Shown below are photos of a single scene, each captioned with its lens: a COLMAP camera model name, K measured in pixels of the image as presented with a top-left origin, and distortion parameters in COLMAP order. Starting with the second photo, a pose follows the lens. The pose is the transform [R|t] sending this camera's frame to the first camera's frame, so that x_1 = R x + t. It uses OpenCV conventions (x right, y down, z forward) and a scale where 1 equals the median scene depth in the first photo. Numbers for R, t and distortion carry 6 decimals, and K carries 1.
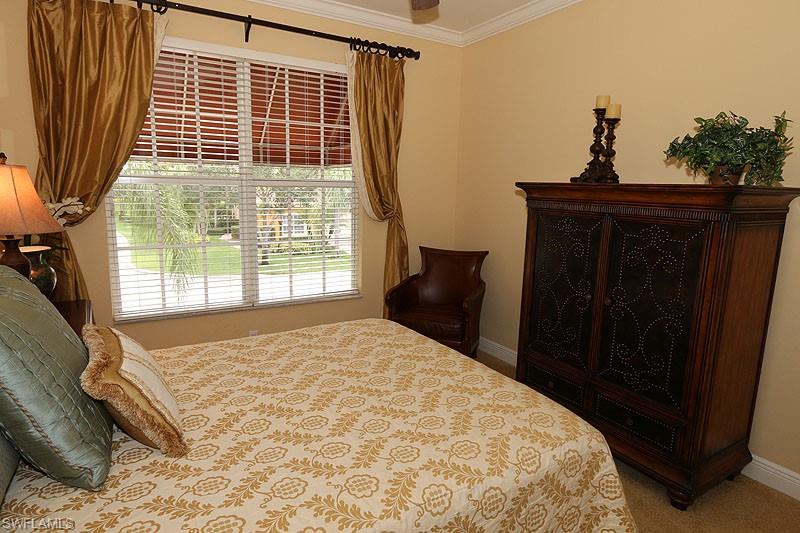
lens RADIAL K [[460.5, 0, 398.0], [0, 460.5, 253.3], [0, 0, 1]] dist [0.020930, -0.000909]
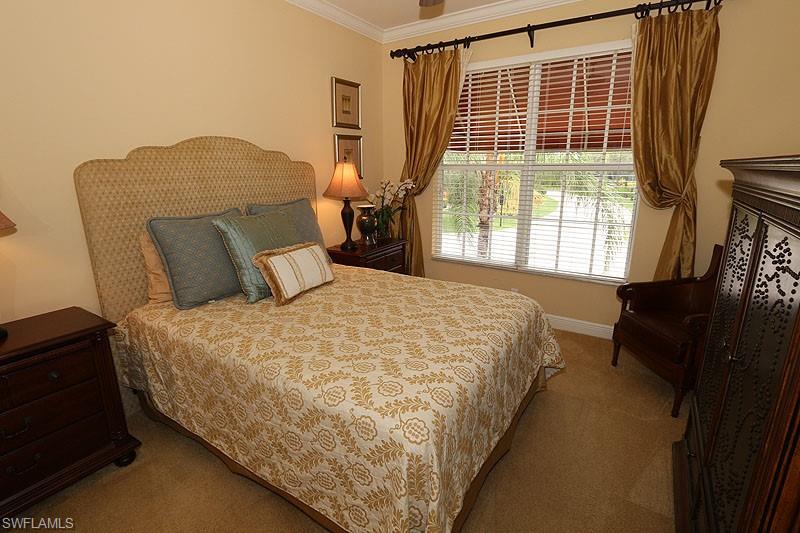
lens RADIAL K [[375.7, 0, 400.0], [0, 375.7, 266.5], [0, 0, 1]] dist [-0.023655, 0.000115]
pose [[0.456949, 0.204409, -0.865687, 0.444018], [-0.115118, 0.978642, 0.170316, -0.030063], [0.882012, 0.021831, 0.470721, 0.262032]]
